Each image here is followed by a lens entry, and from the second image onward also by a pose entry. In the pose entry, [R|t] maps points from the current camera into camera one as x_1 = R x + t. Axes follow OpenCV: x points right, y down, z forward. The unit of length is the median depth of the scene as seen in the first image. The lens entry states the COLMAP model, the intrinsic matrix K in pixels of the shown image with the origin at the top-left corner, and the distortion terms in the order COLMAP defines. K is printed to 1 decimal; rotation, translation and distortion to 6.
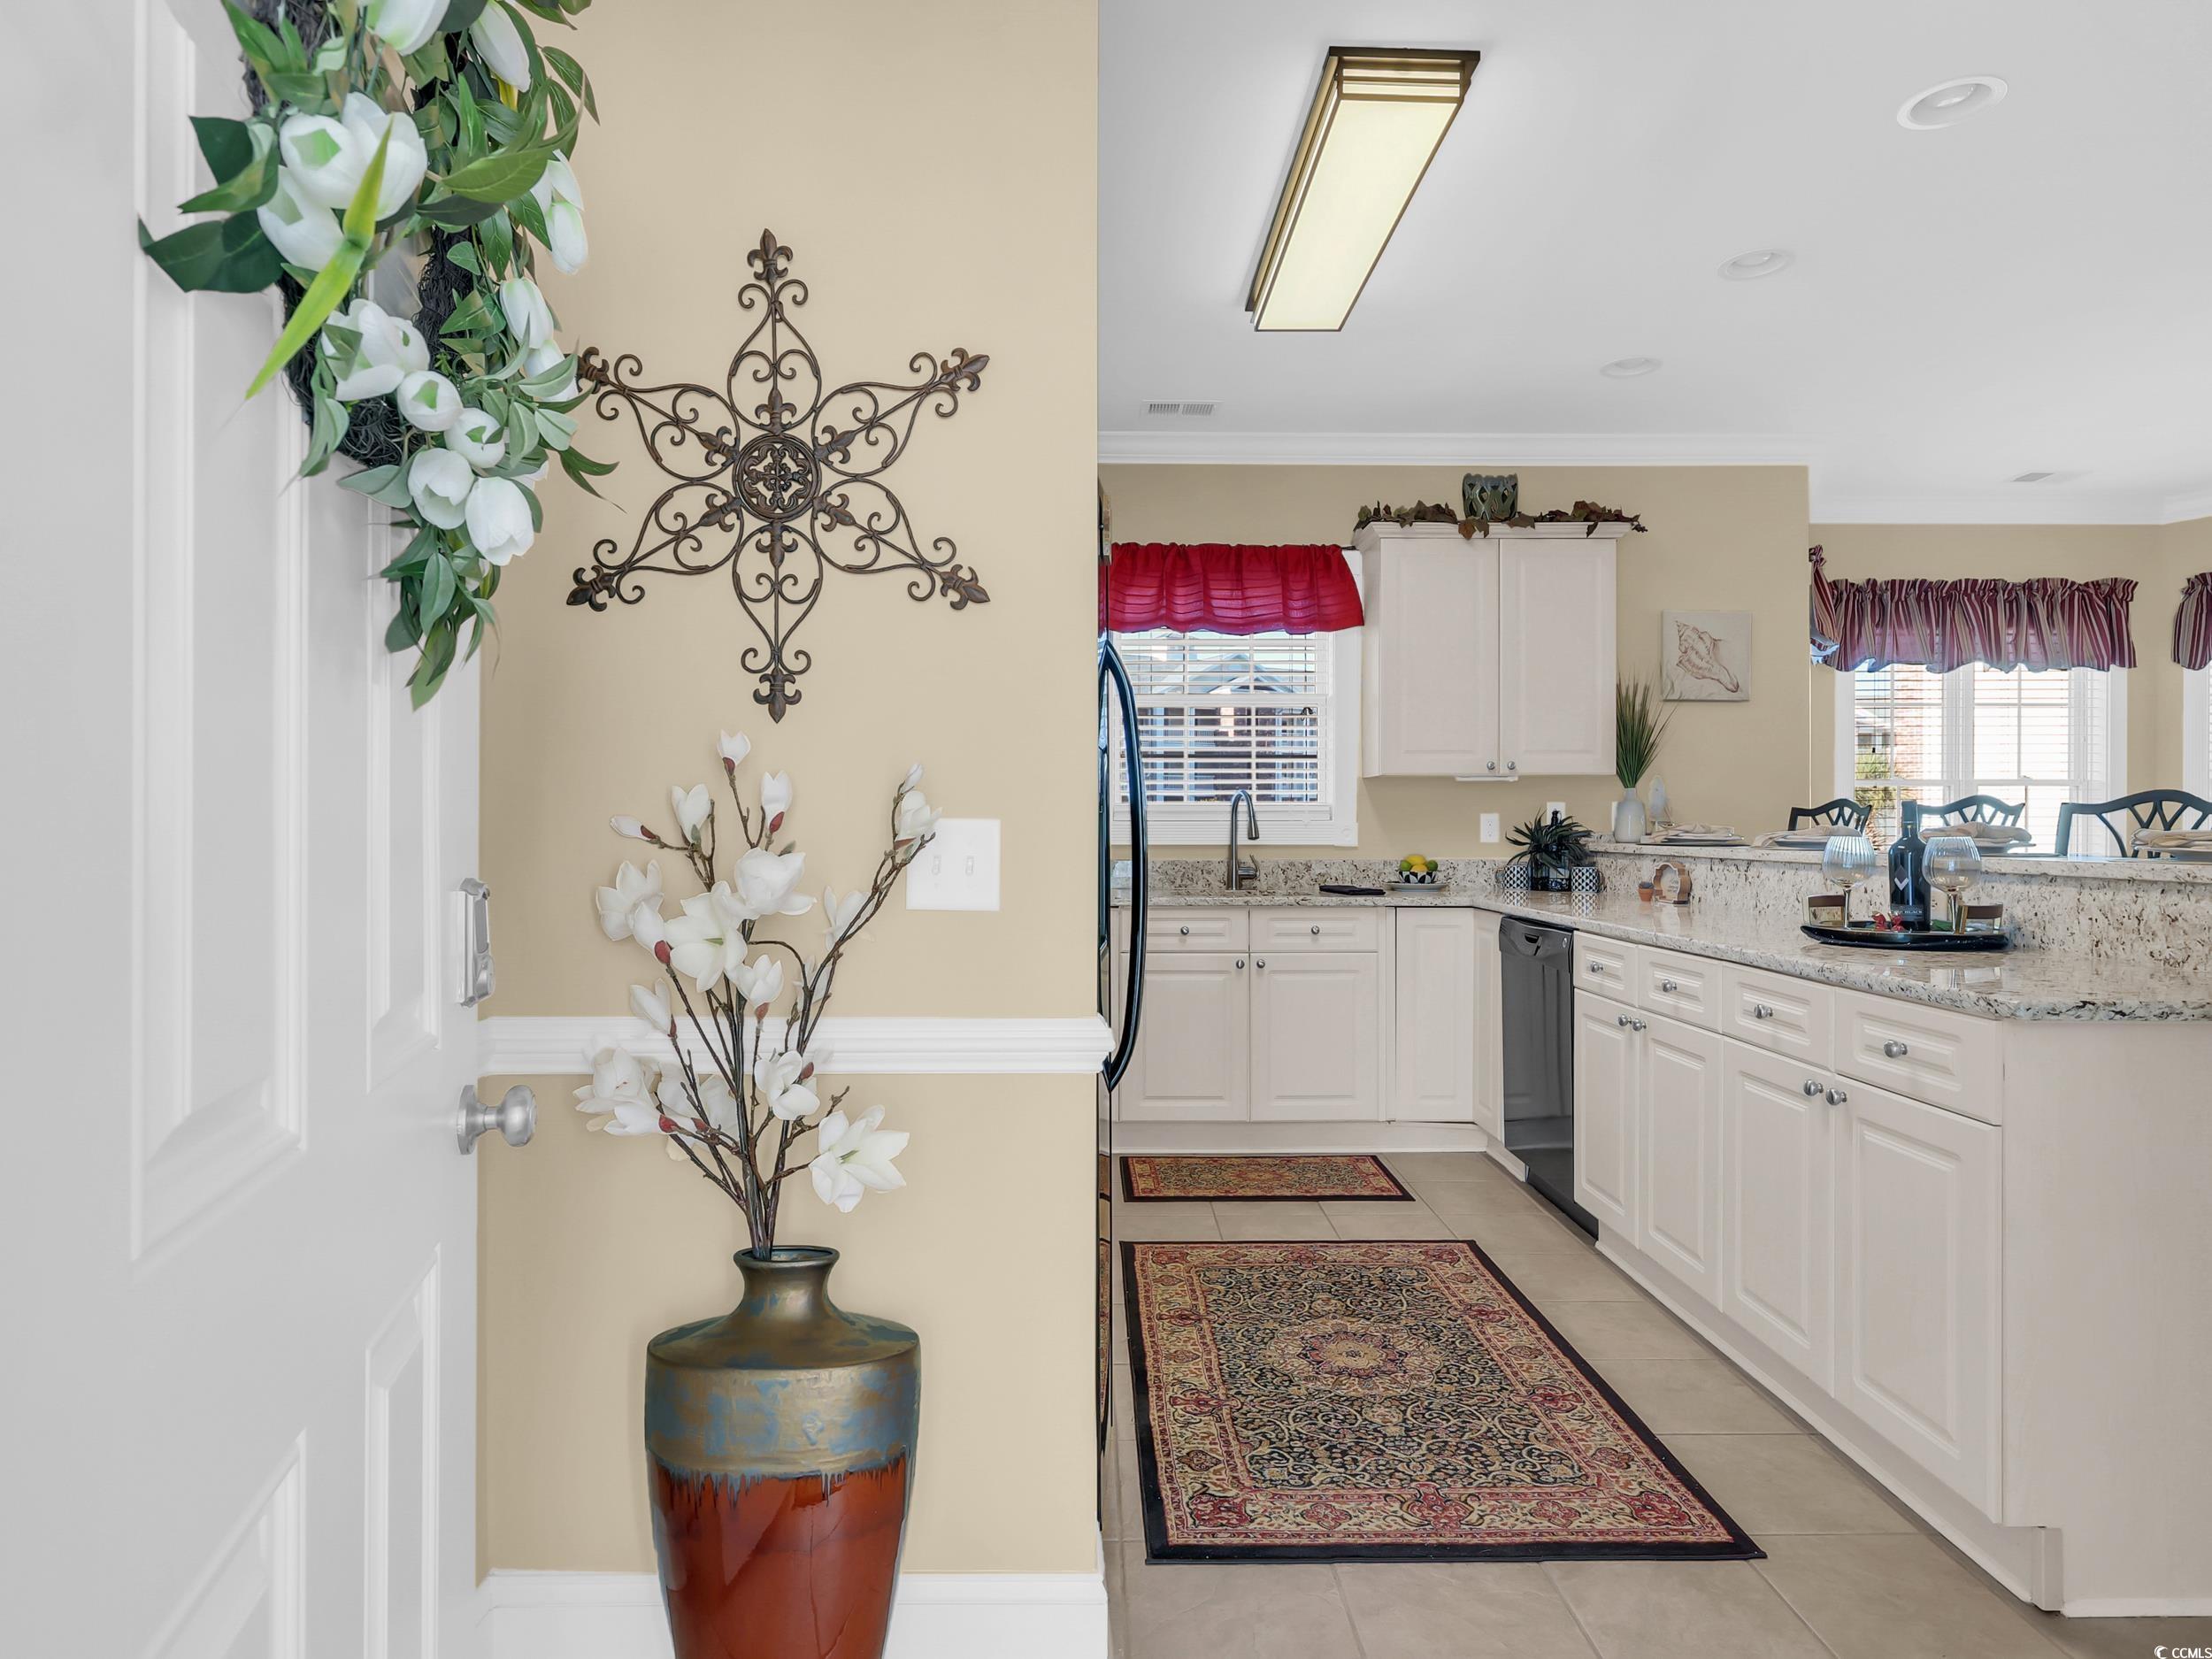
lens RADIAL K [[1214.9, 0, 1114.7], [0, 1214.9, 821.1], [0, 0, 1]] dist [0.003992, -0.000224]
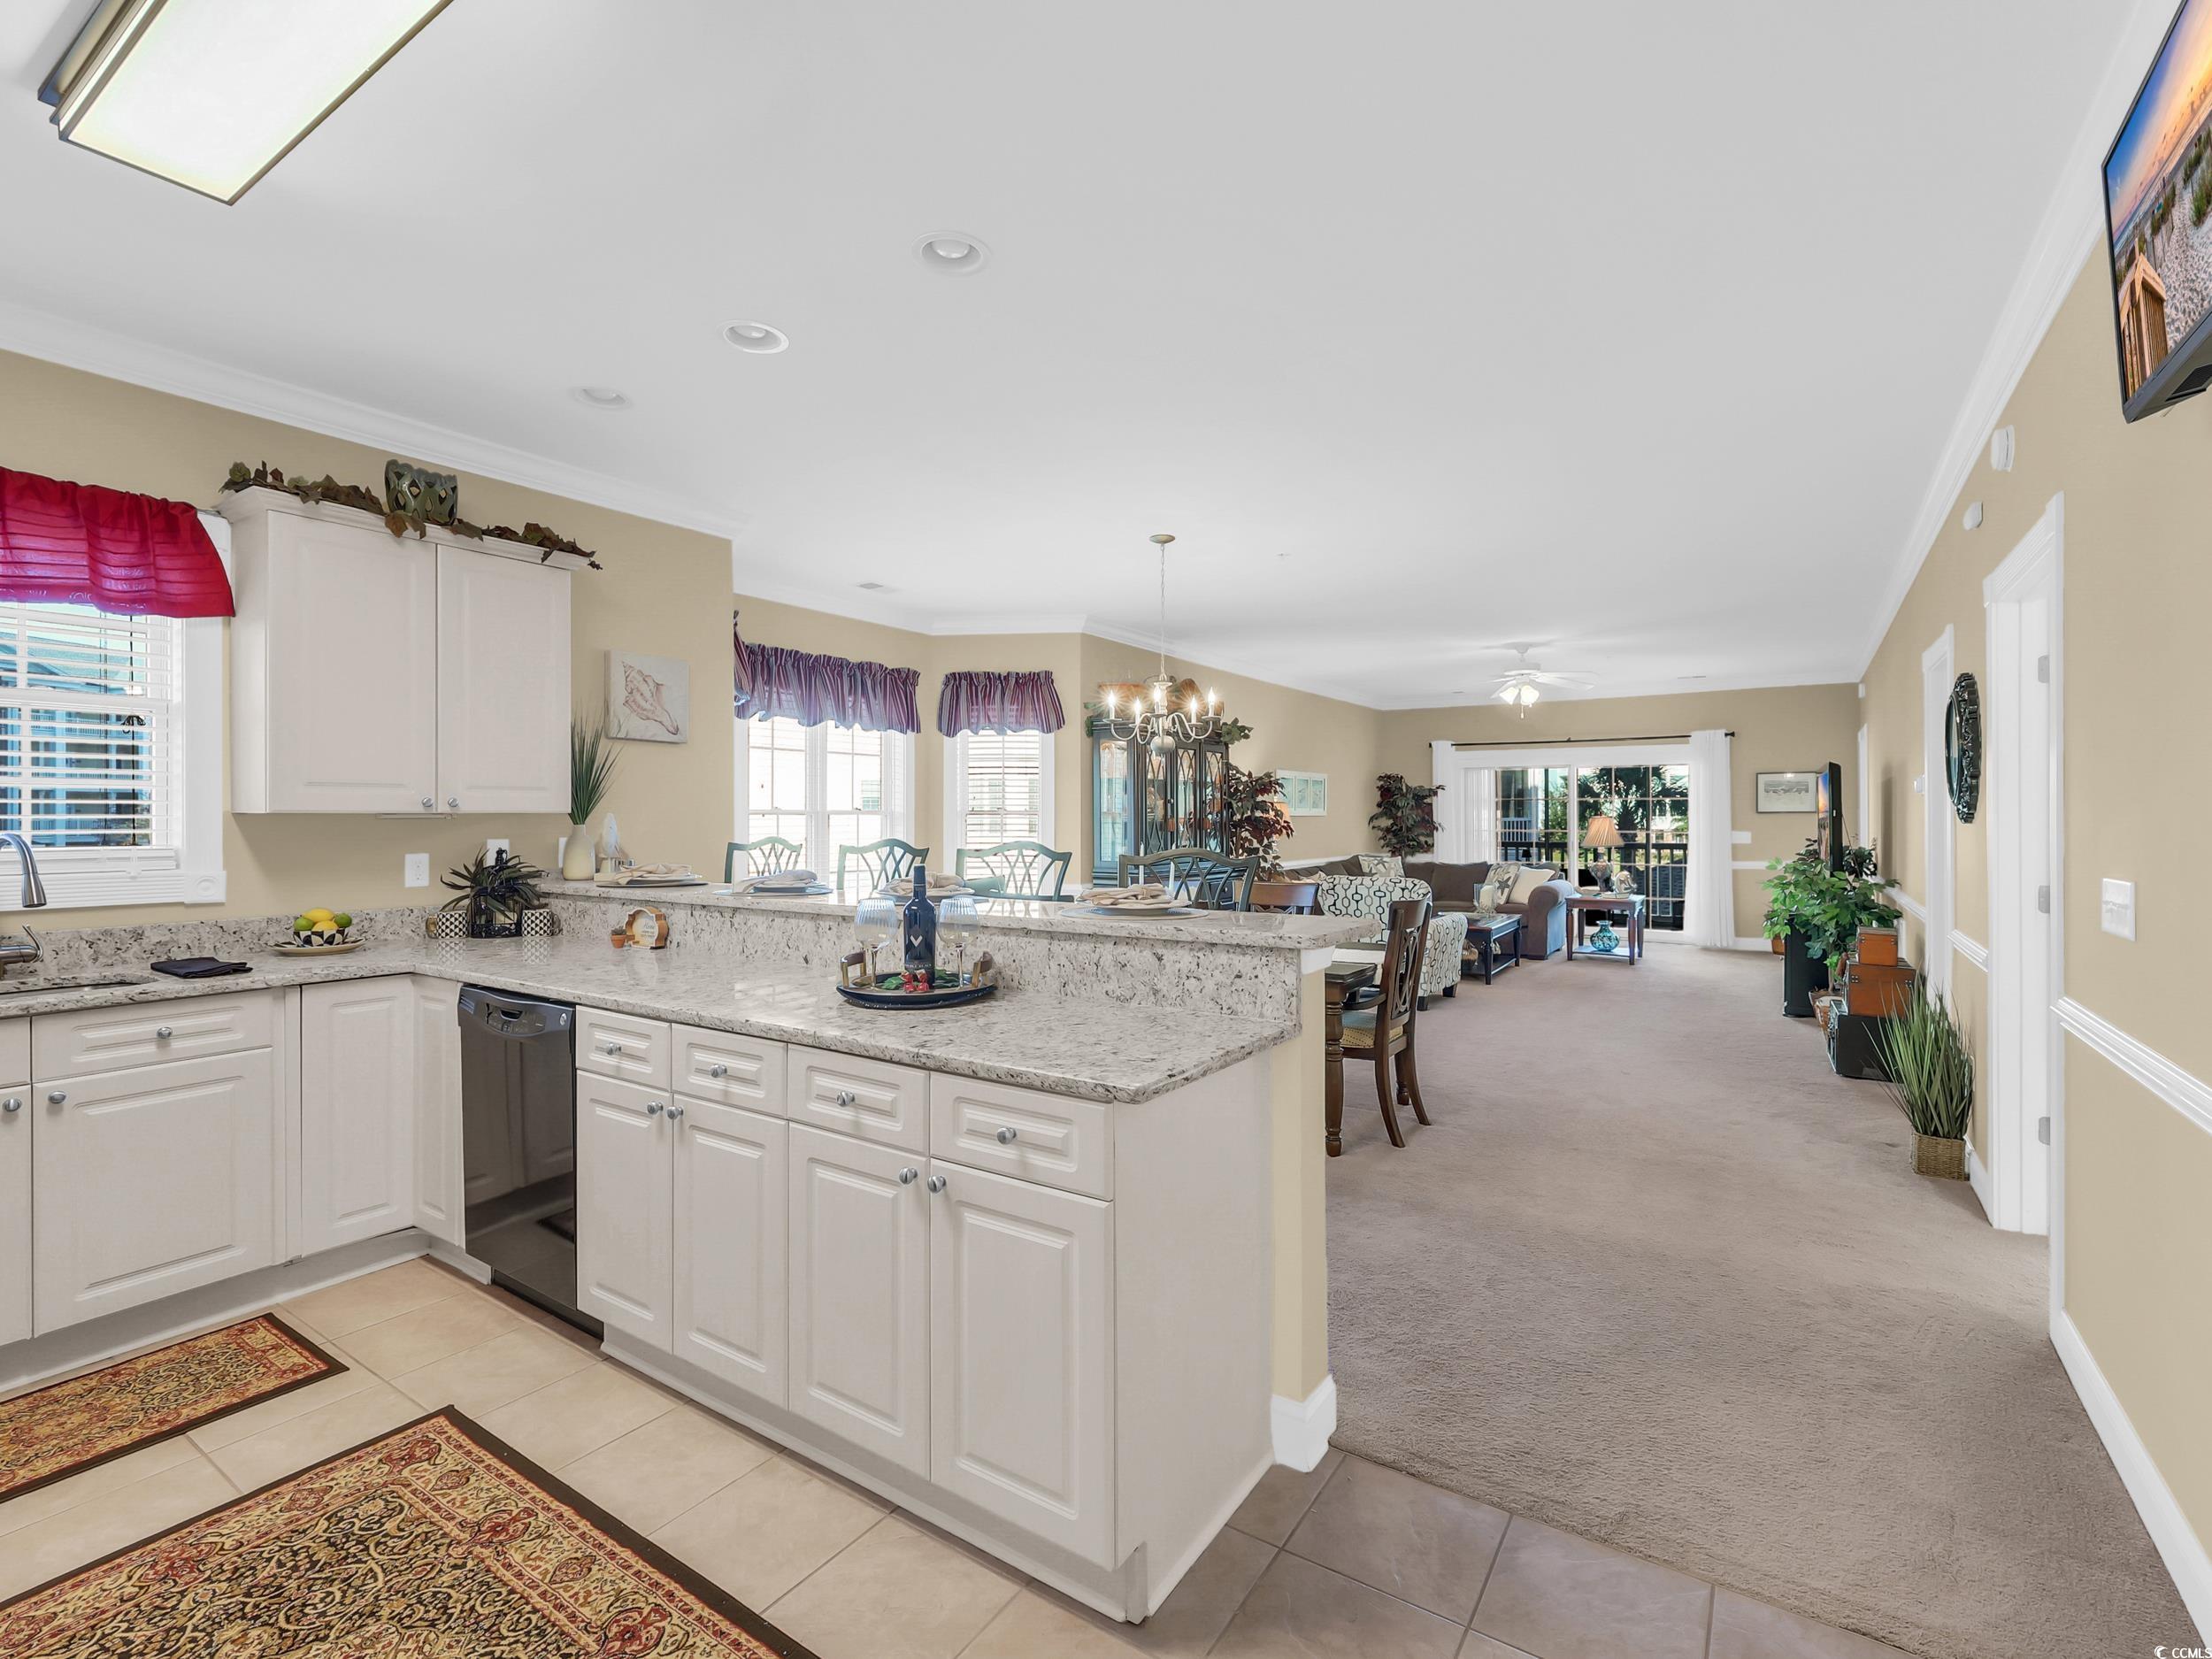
lens RADIAL K [[1007.5, 0, 1105.3], [0, 1007.5, 818.6], [0, 0, 1]] dist [0.000614, -0.000120]
pose [[0.573736, -0.001214, 0.819039, -0.003324], [0.001102, 0.999999, 0.000710, -0.033812], [-0.819039, 0.000495, 0.573737, 0.186354]]
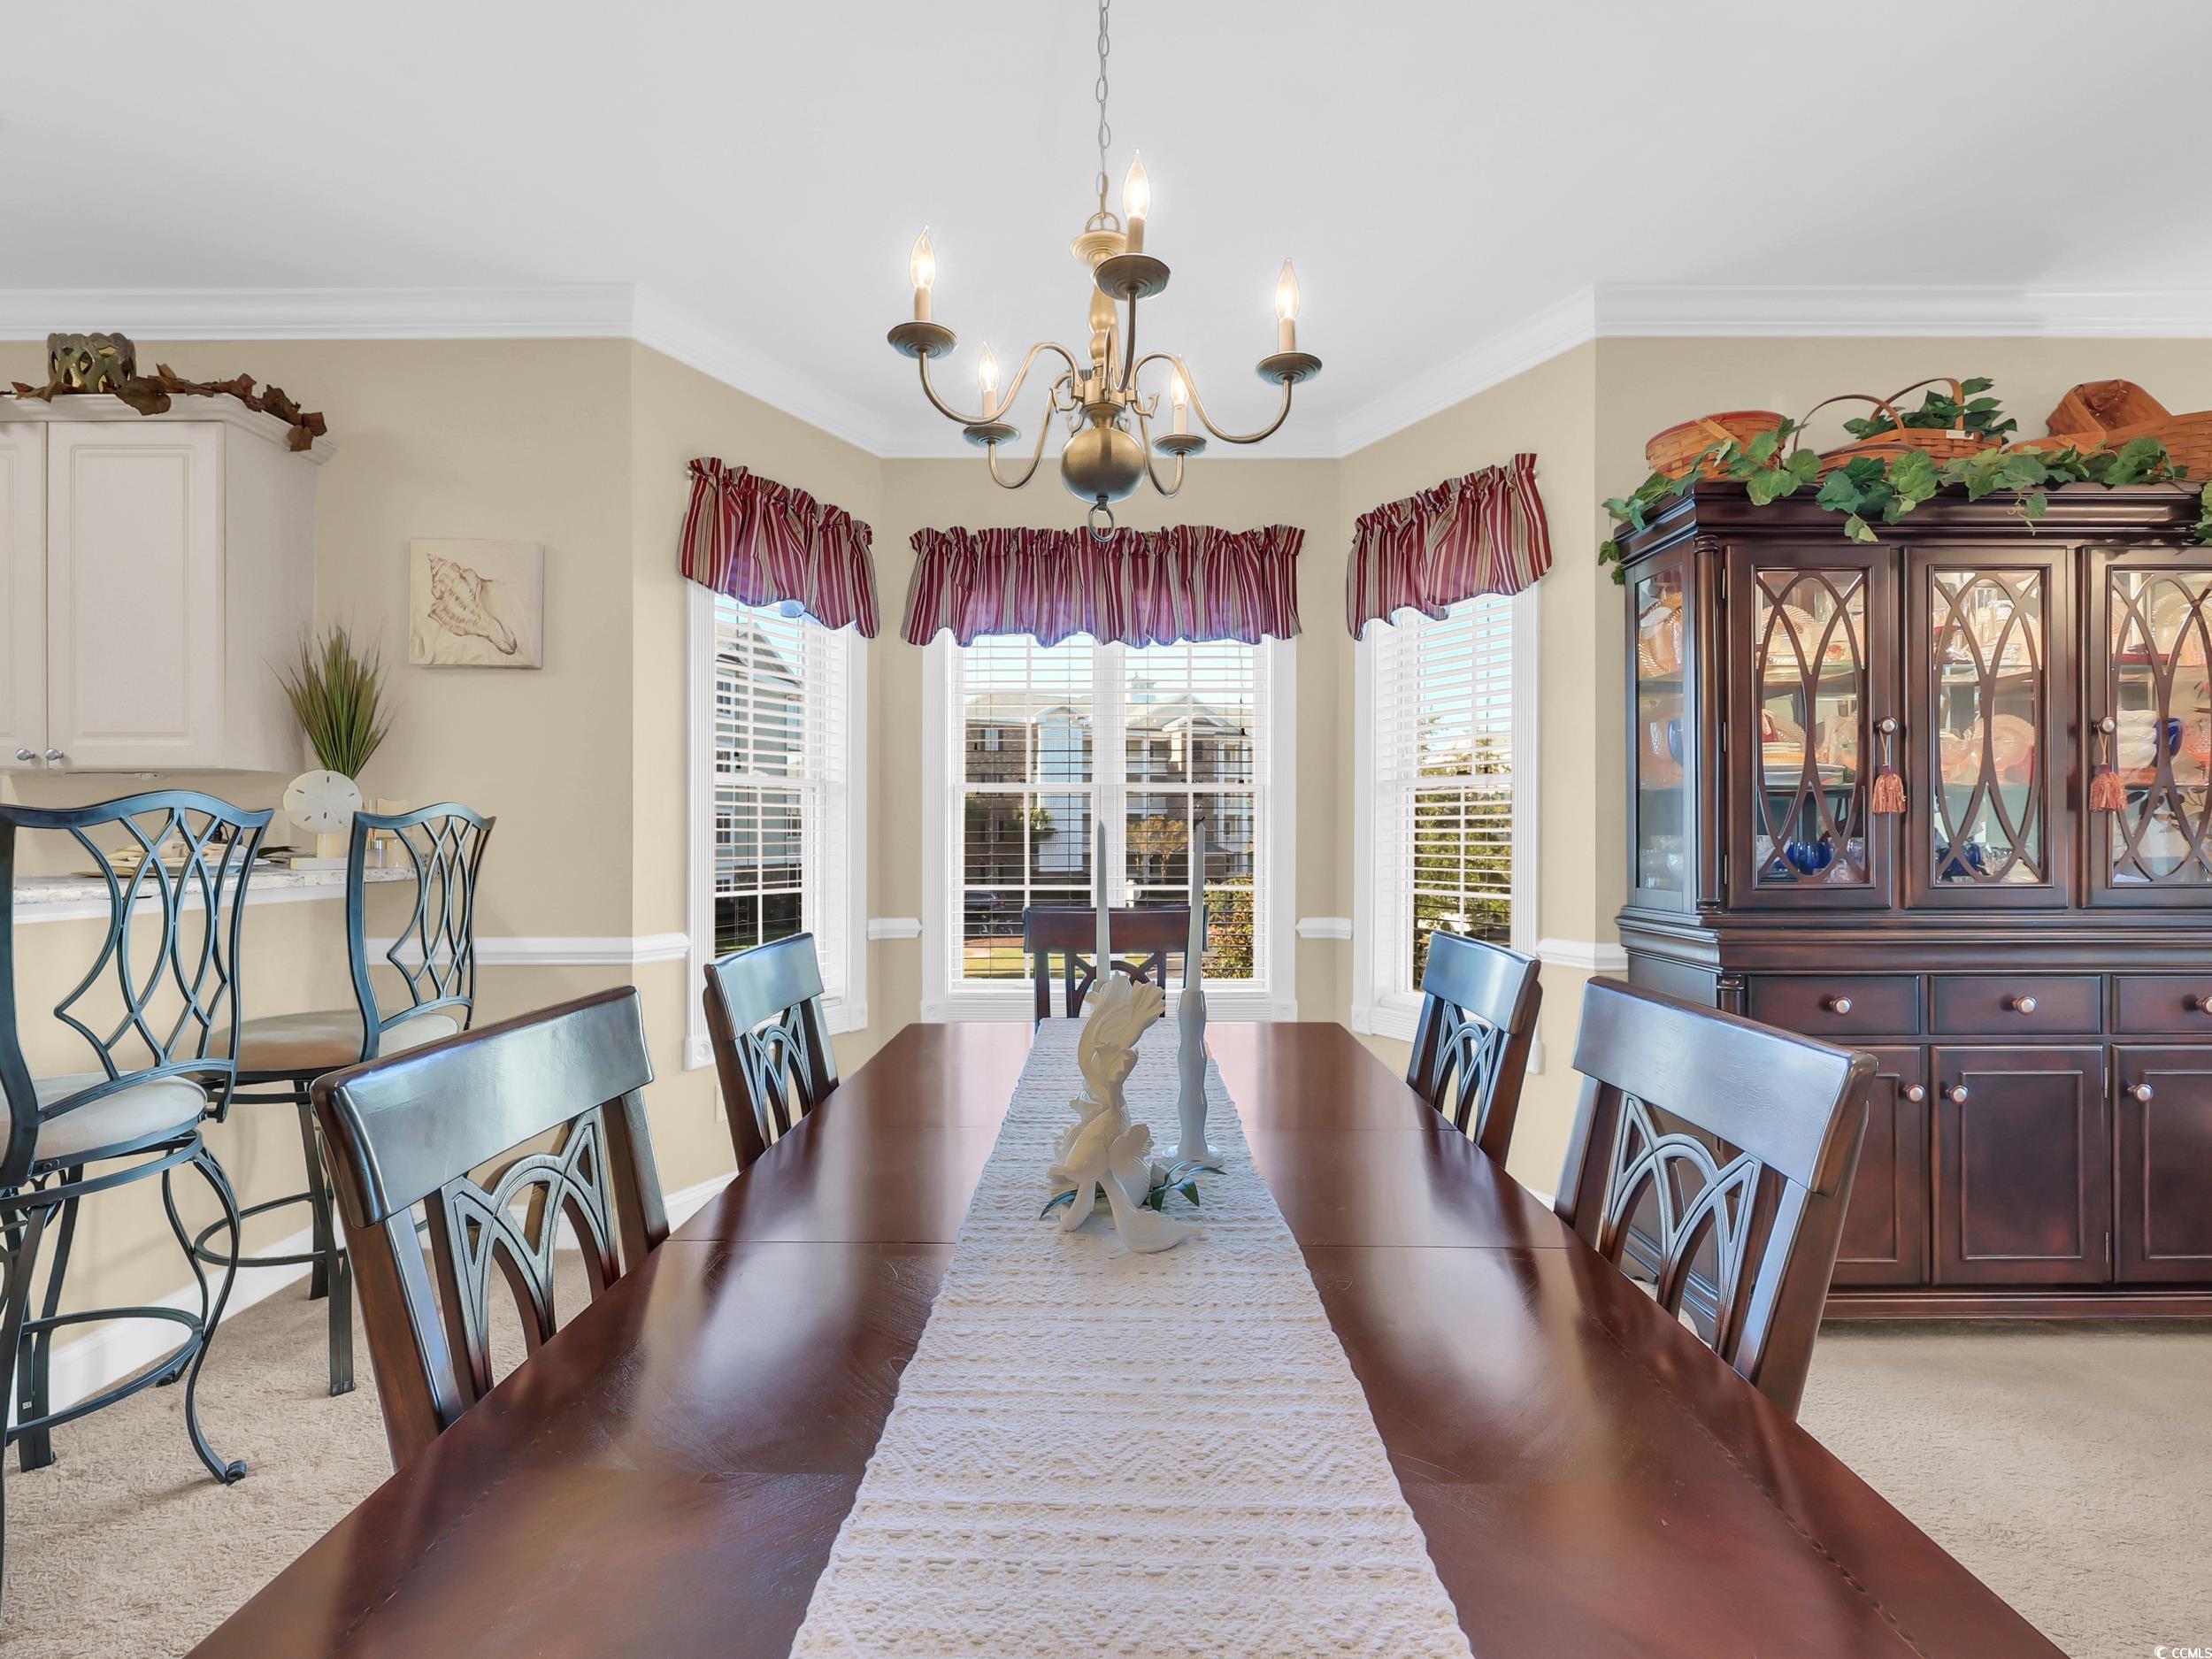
lens RADIAL K [[1007.5, 0, 1070.3], [0, 1007.5, 832.5], [0, 0, 1]] dist [0.000614, -0.000120]
pose [[0.999827, -0.000471, -0.018600, 0.898674], [0.000407, 0.999994, -0.003467, -0.000815], [0.018601, 0.003459, 0.999821, 0.450819]]
